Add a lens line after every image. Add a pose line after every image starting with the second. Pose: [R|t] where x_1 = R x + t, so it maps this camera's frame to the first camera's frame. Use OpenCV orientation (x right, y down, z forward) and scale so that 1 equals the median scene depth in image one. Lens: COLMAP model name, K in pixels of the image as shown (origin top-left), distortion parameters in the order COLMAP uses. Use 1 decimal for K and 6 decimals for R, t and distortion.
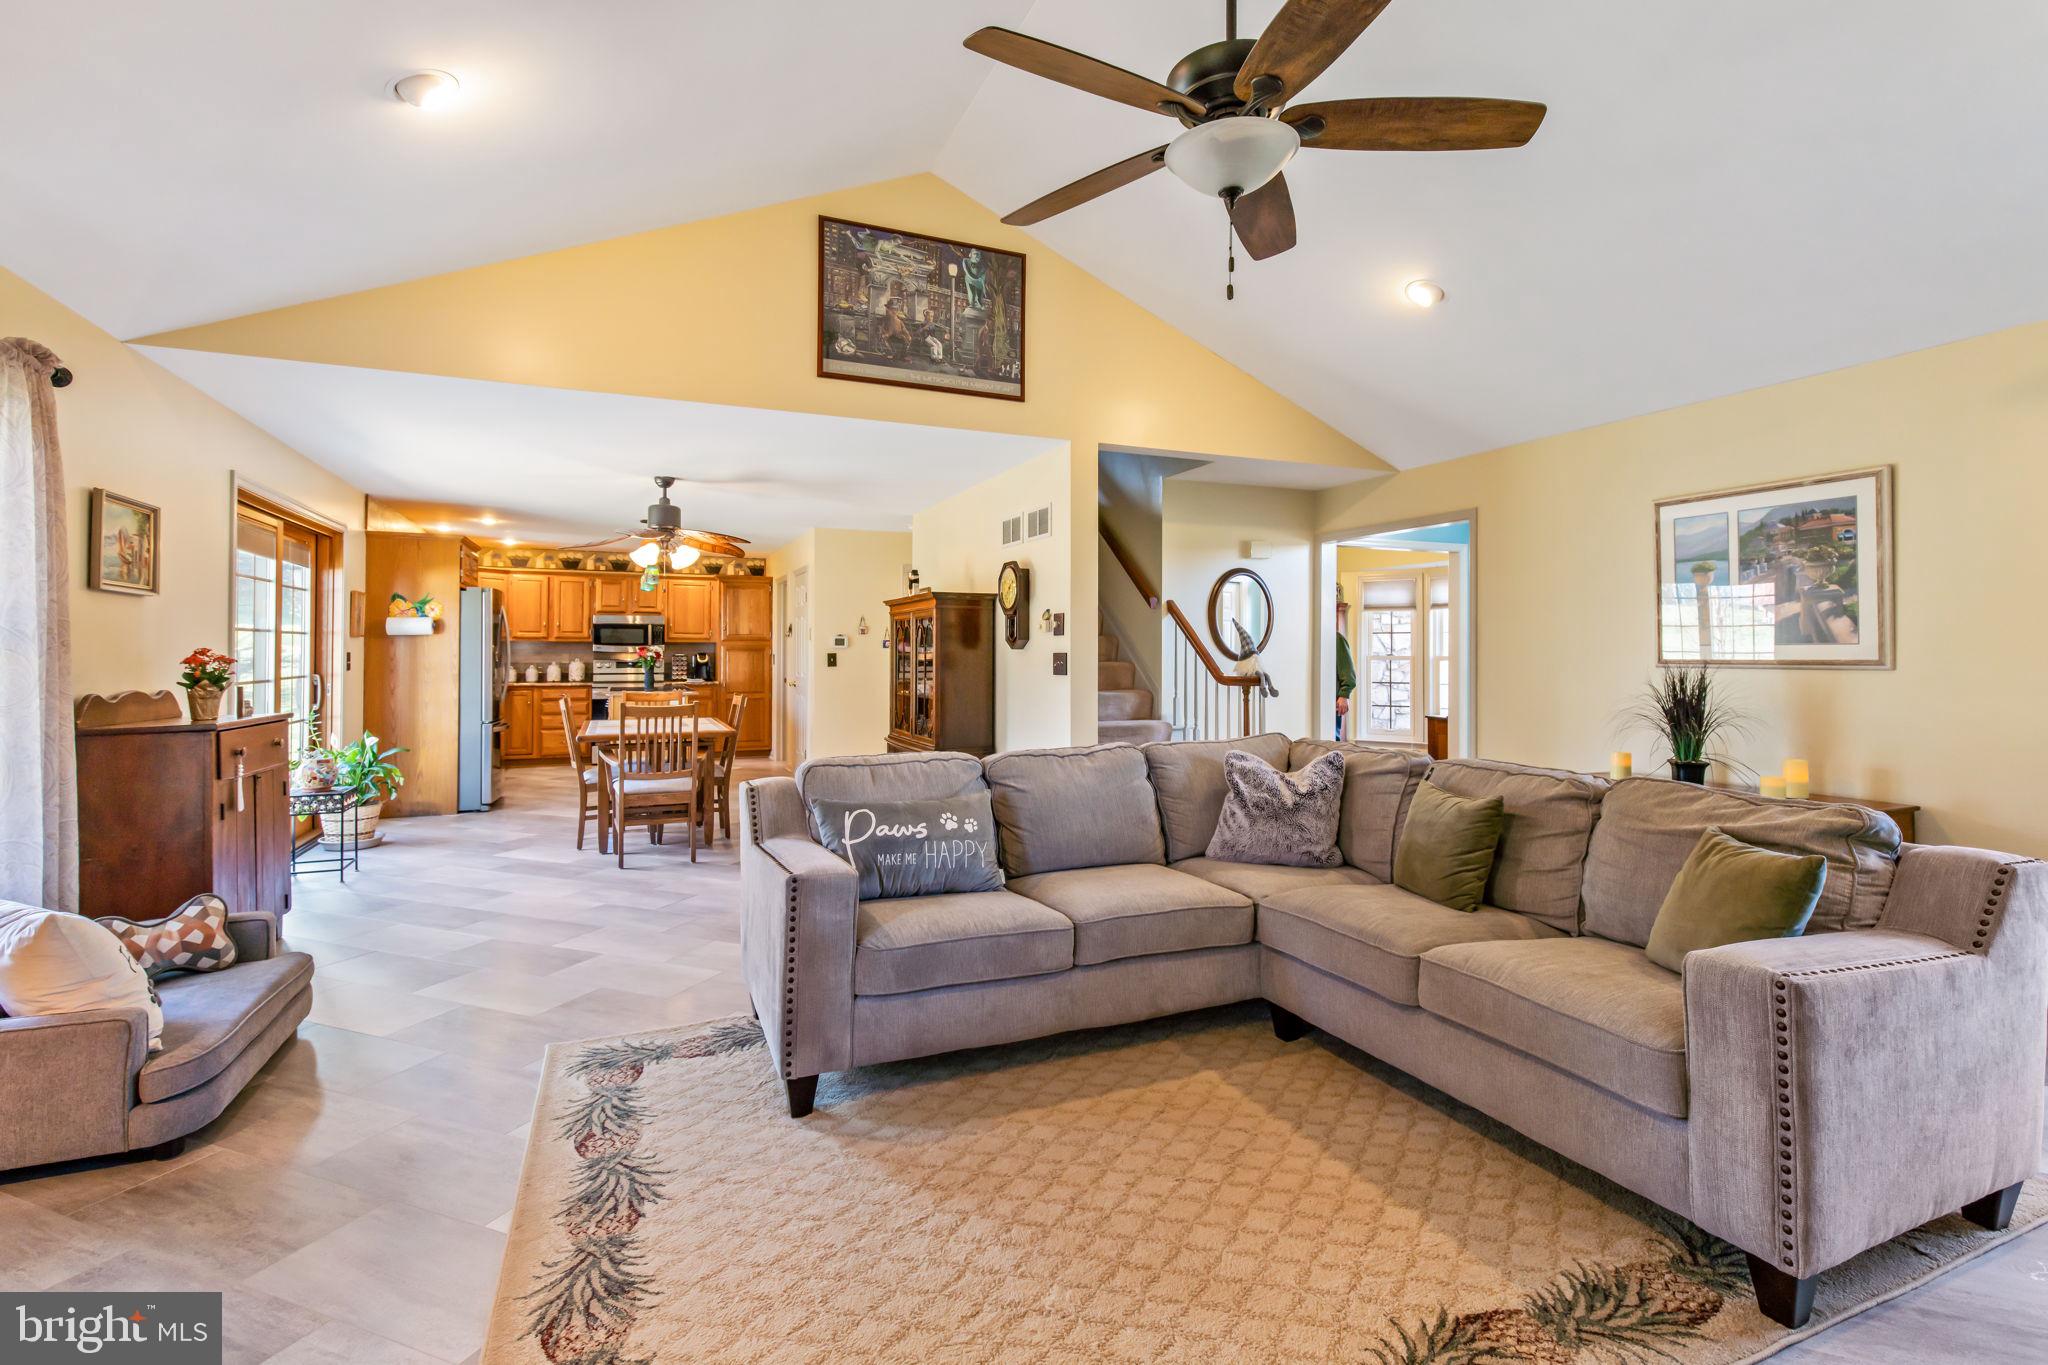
lens RADIAL K [[937.0, 0, 1033.4], [0, 937.0, 644.9], [0, 0, 1]] dist [0.025959, -0.000239]
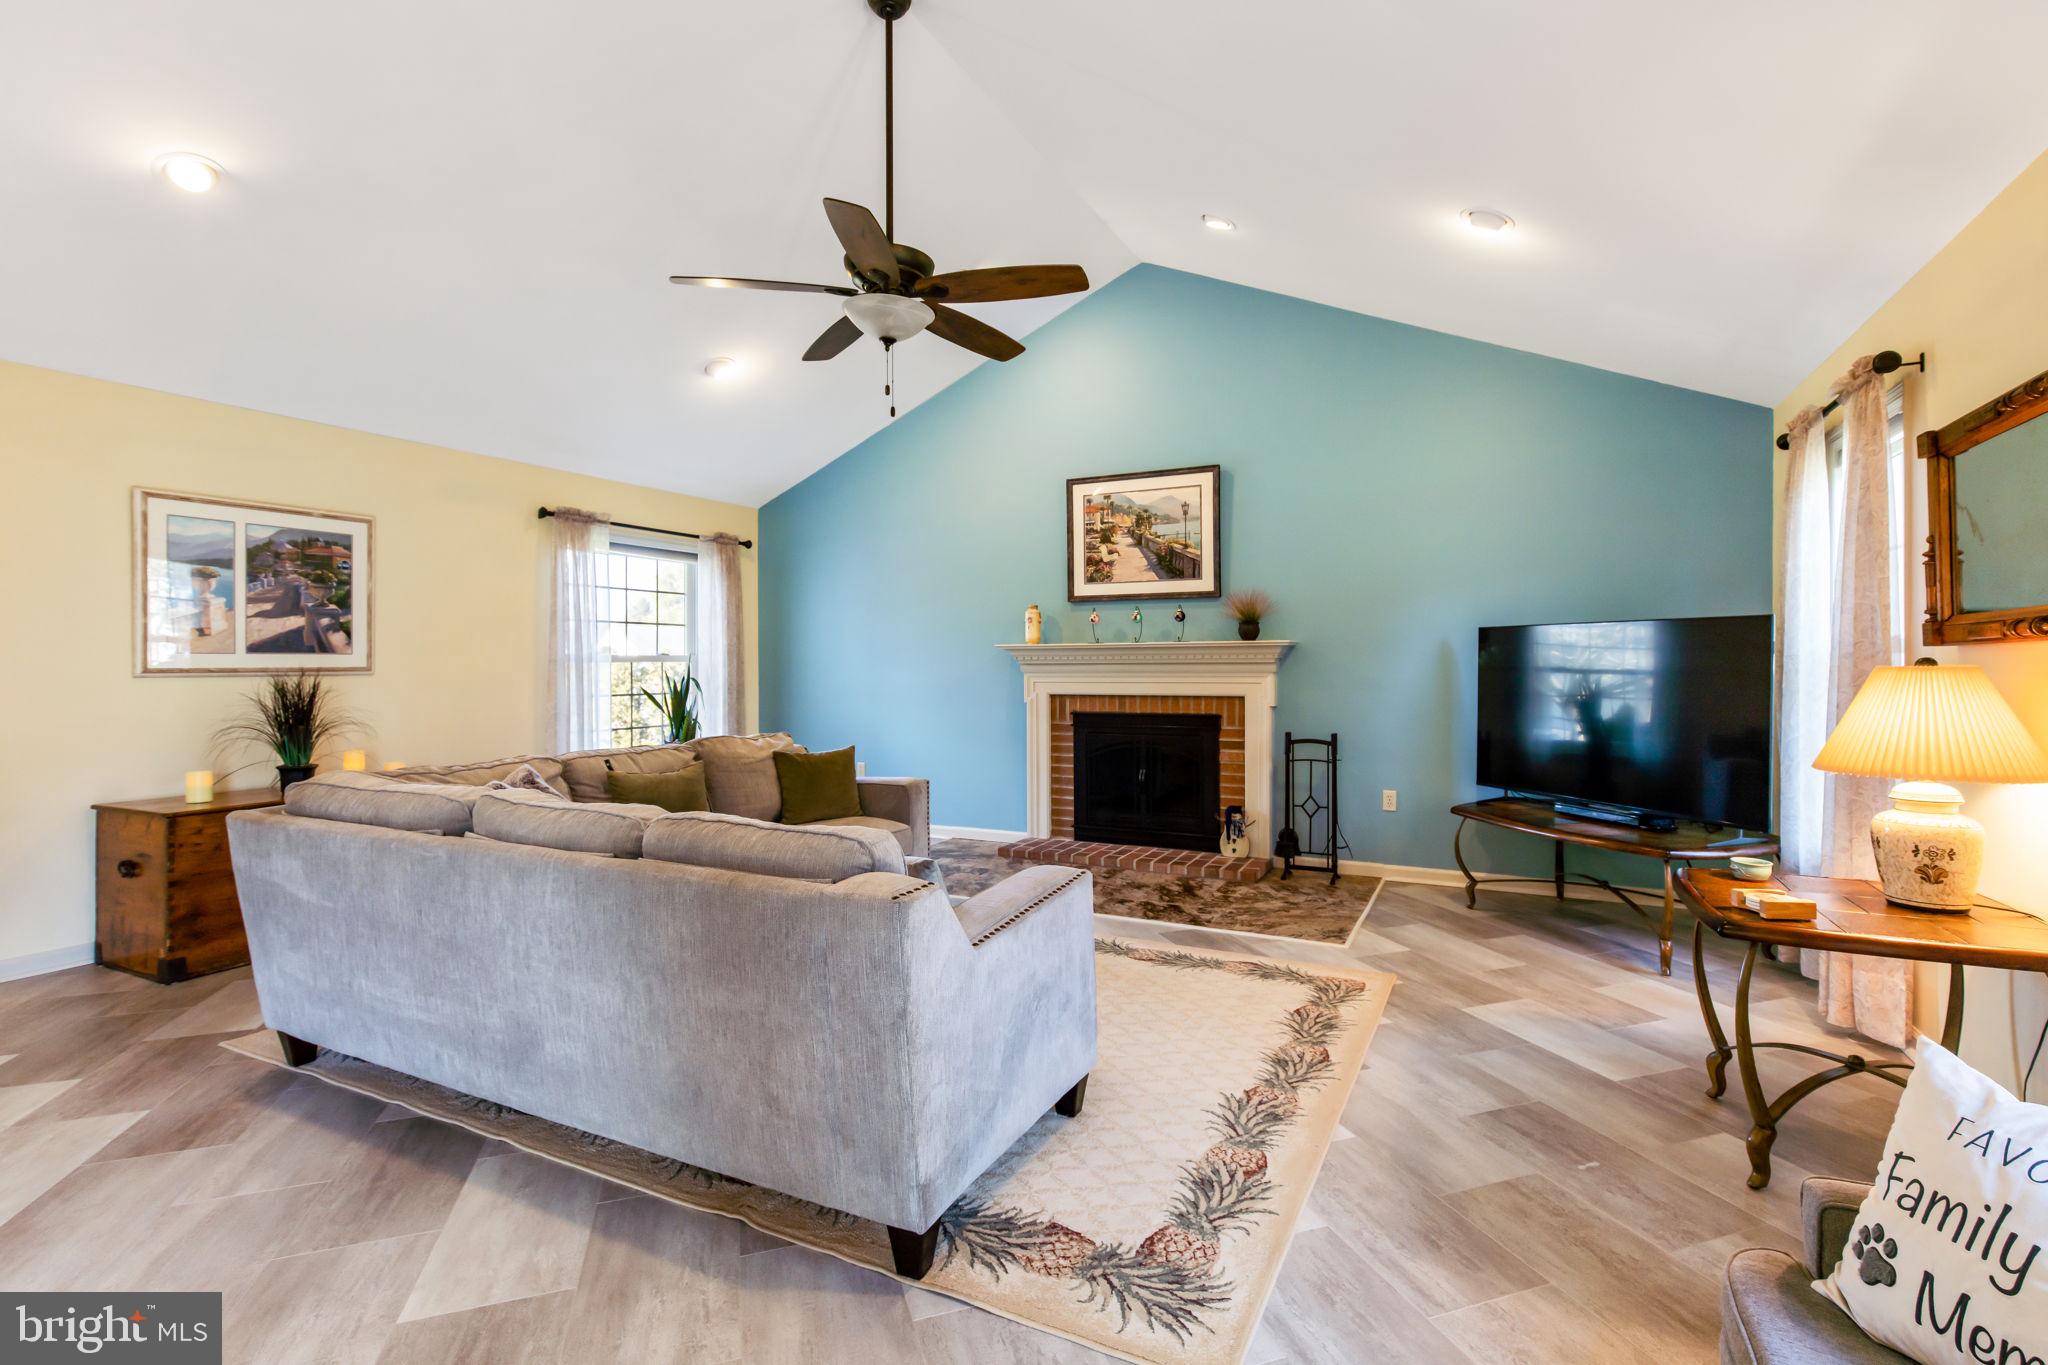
lens RADIAL K [[937.0, 0, 1033.4], [0, 937.0, 644.9], [0, 0, 1]] dist [0.025959, -0.000239]
pose [[-0.630402, 0.016870, 0.776086, -0.882729], [-0.003202, 0.999699, -0.024331, 0.019298], [-0.776262, -0.017823, -0.630158, 1.459795]]
